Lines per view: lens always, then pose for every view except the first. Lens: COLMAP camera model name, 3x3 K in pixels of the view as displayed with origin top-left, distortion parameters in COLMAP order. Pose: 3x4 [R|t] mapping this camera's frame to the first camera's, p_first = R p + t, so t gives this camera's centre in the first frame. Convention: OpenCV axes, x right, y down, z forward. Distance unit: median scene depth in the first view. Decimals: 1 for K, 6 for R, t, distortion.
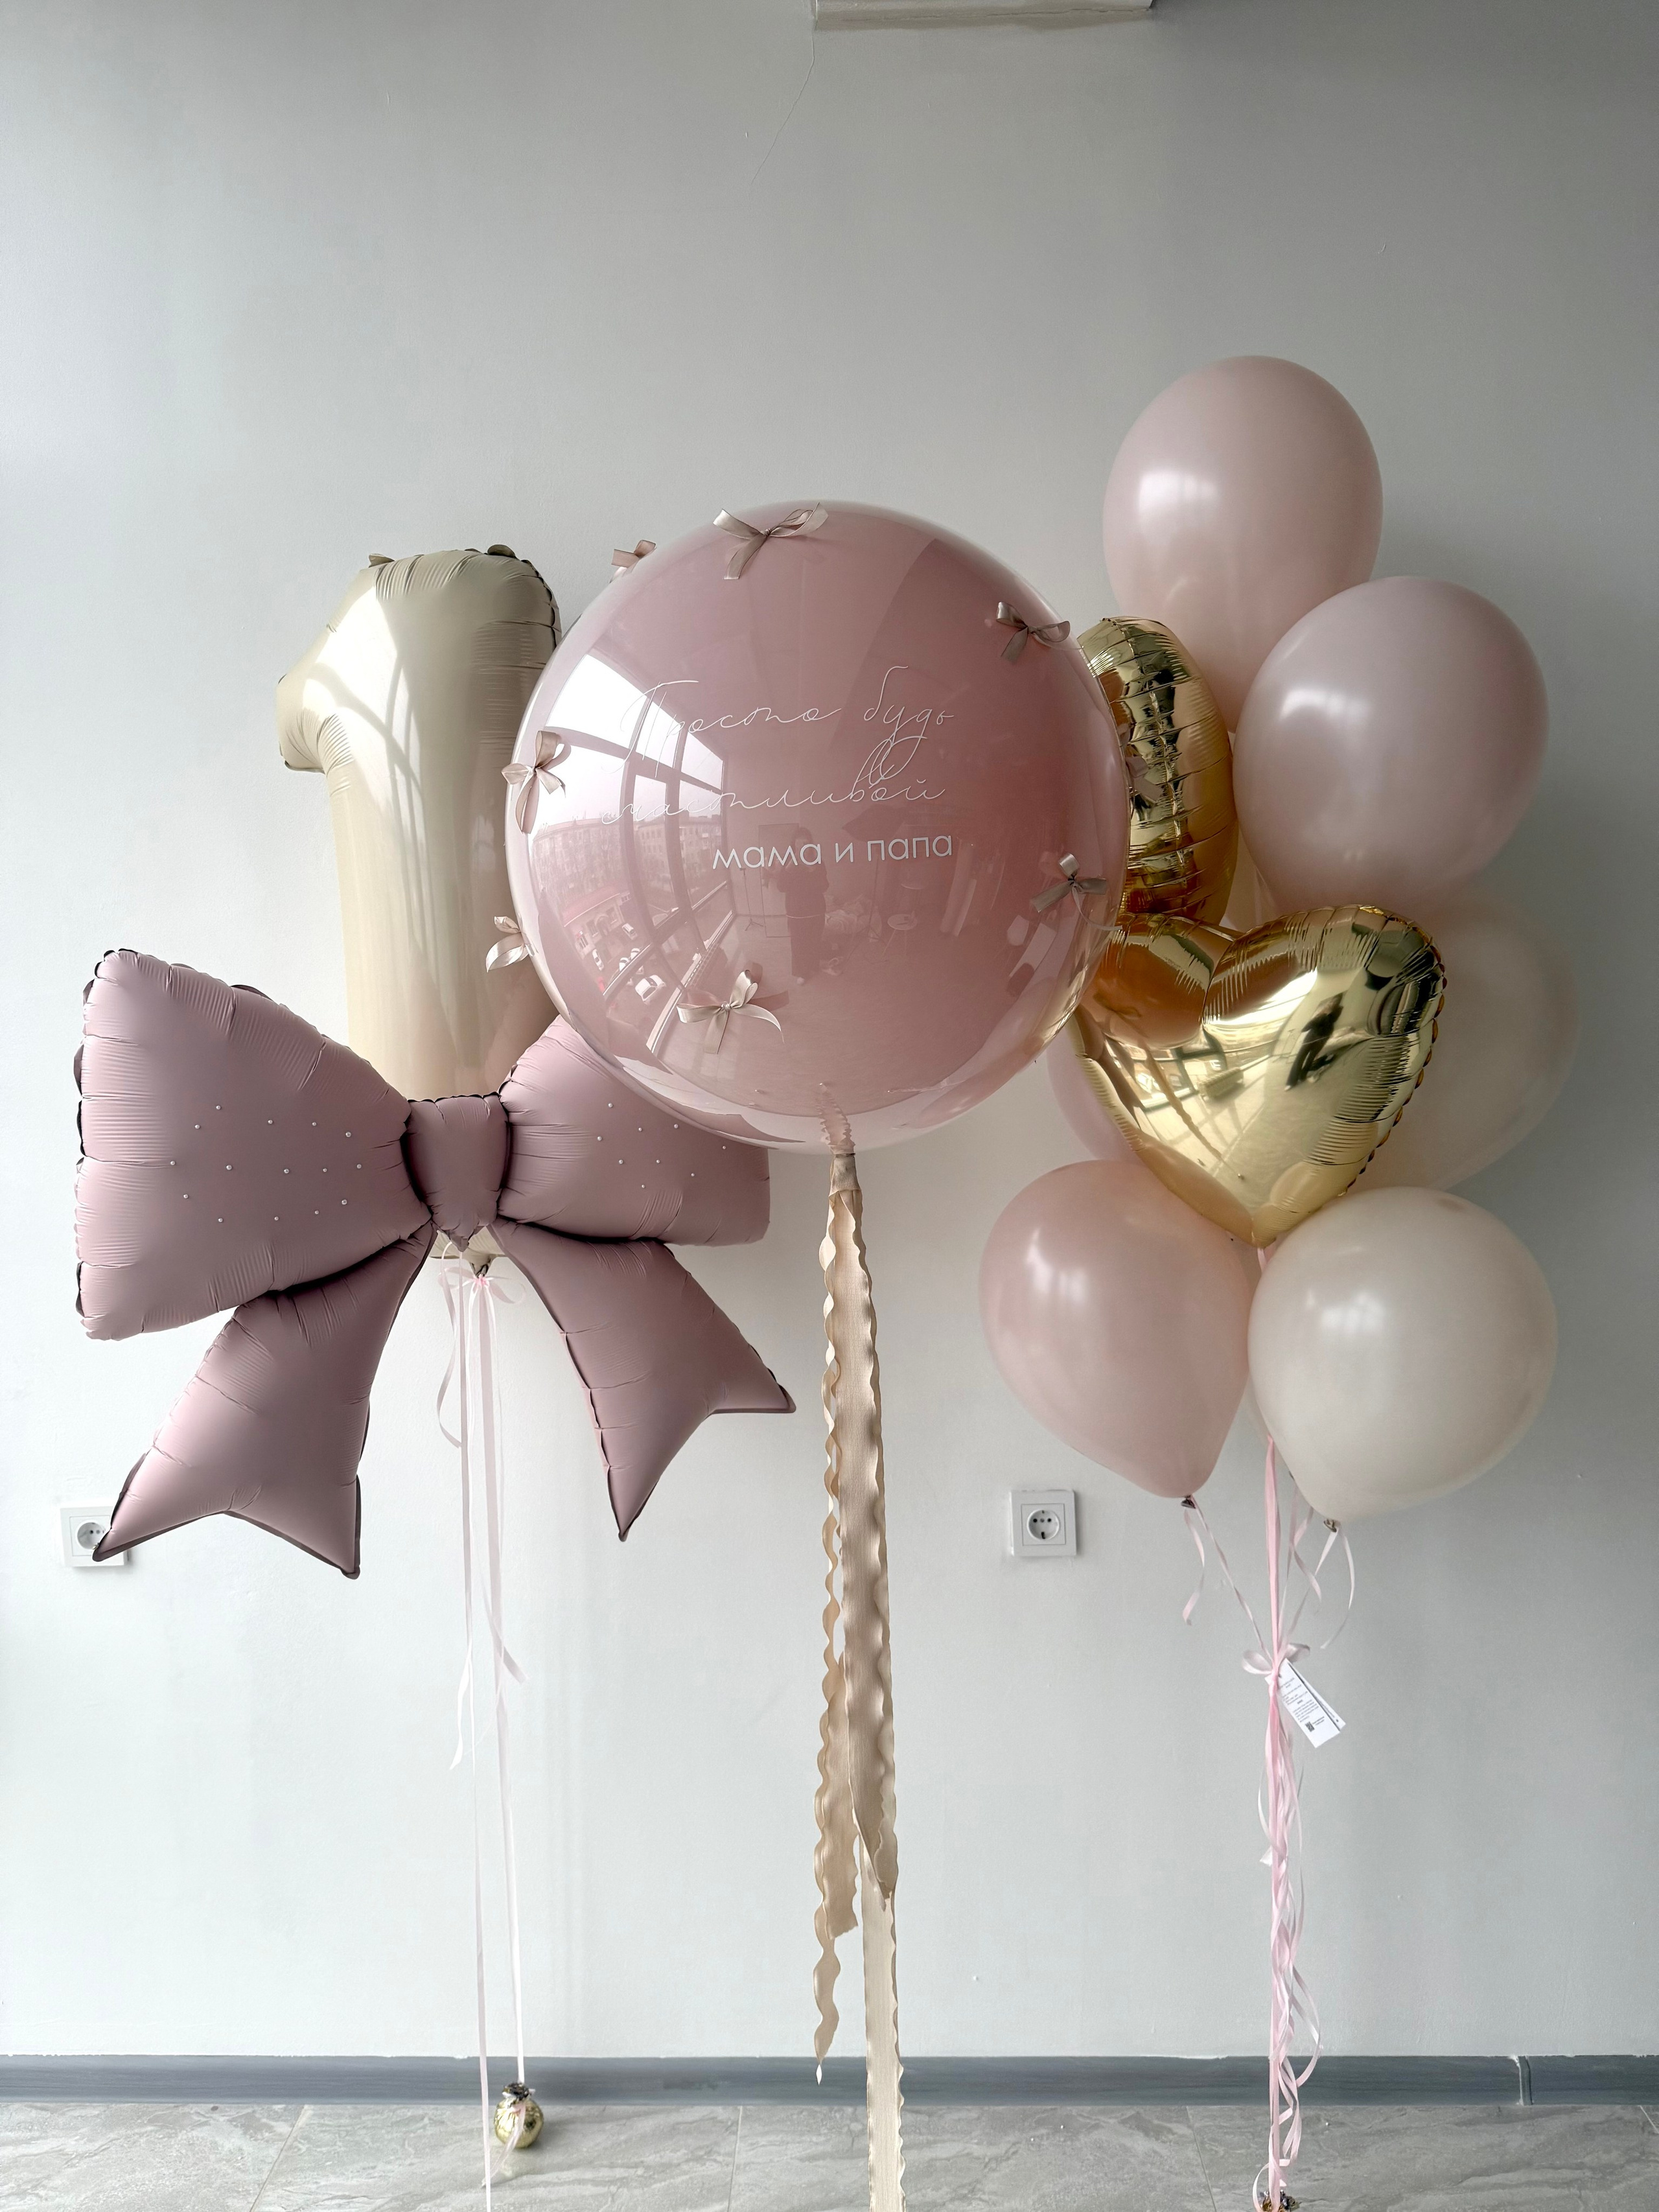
lens RADIAL K [[1652.3, 0, 833.4], [0, 1652.3, 1115.2], [0, 0, 1]] dist [0.101021, -0.006849]
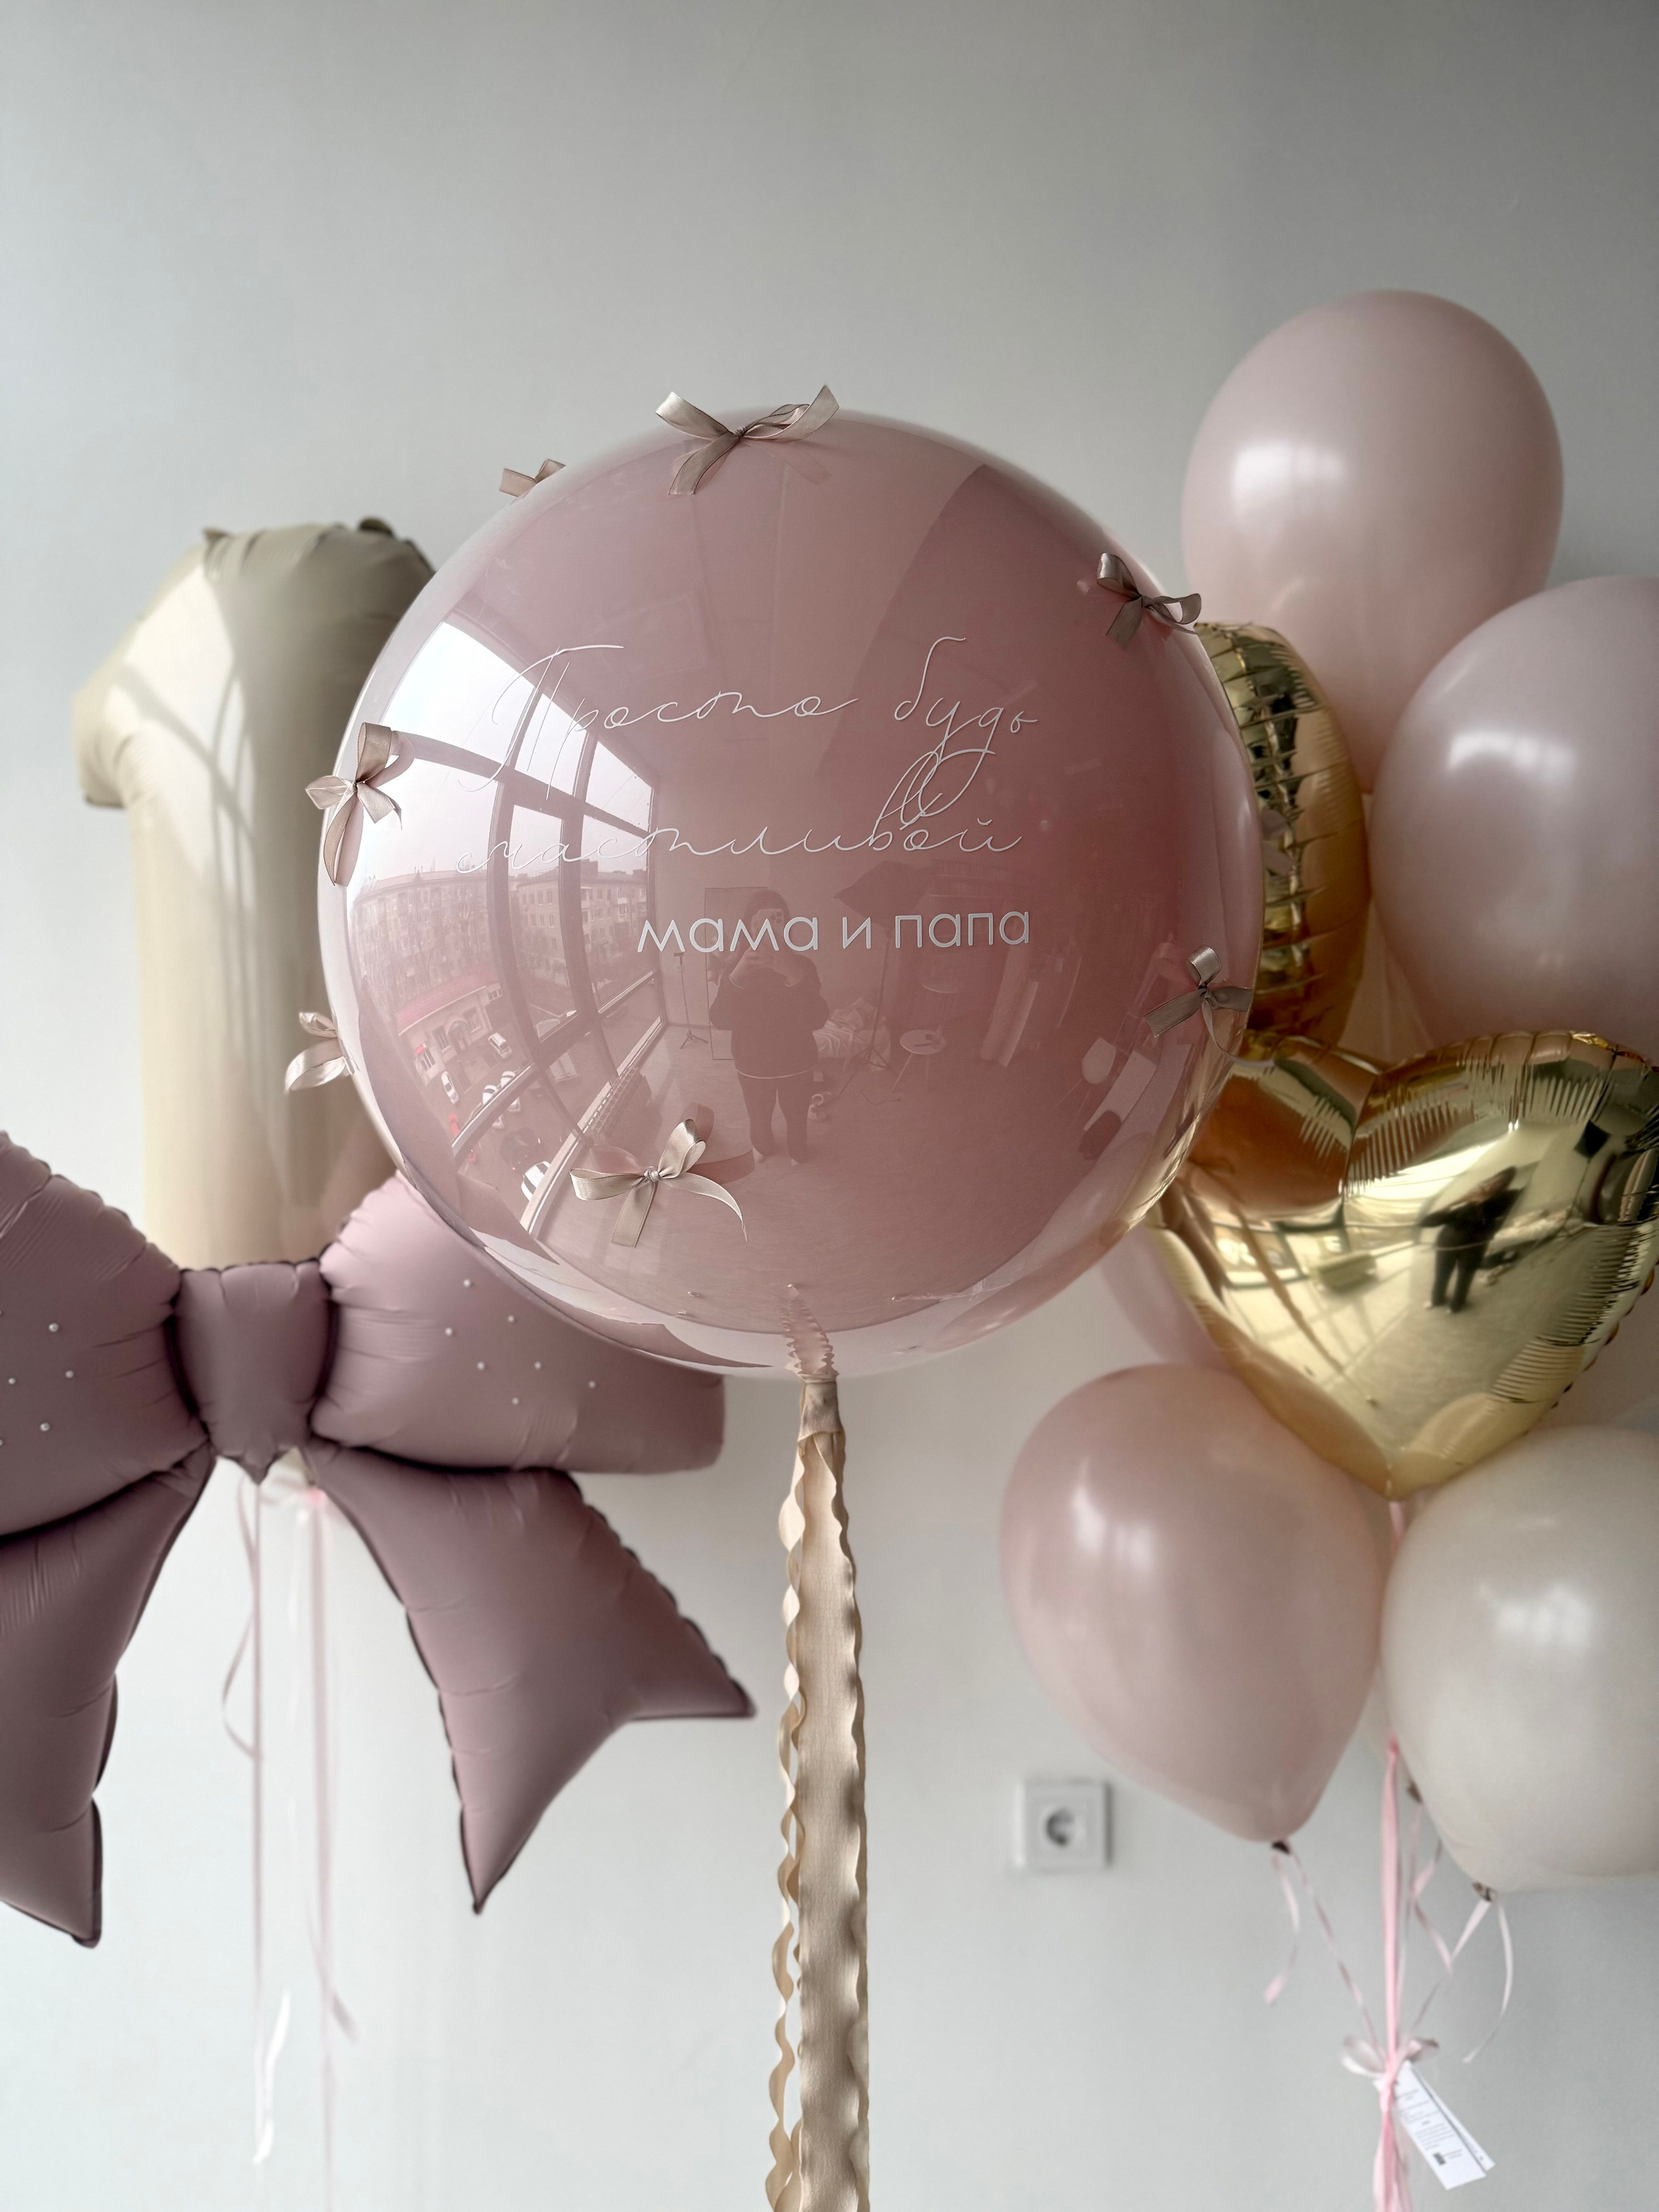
lens RADIAL K [[1514.5, 0, 875.2], [0, 1514.5, 1066.4], [0, 0, 1]] dist [0.036188, -0.001086]
pose [[0.997104, 0.024093, 0.072129, -0.018083], [-0.019772, 0.998000, -0.060038, -0.064232], [-0.073431, 0.058438, 0.995587, 0.367942]]
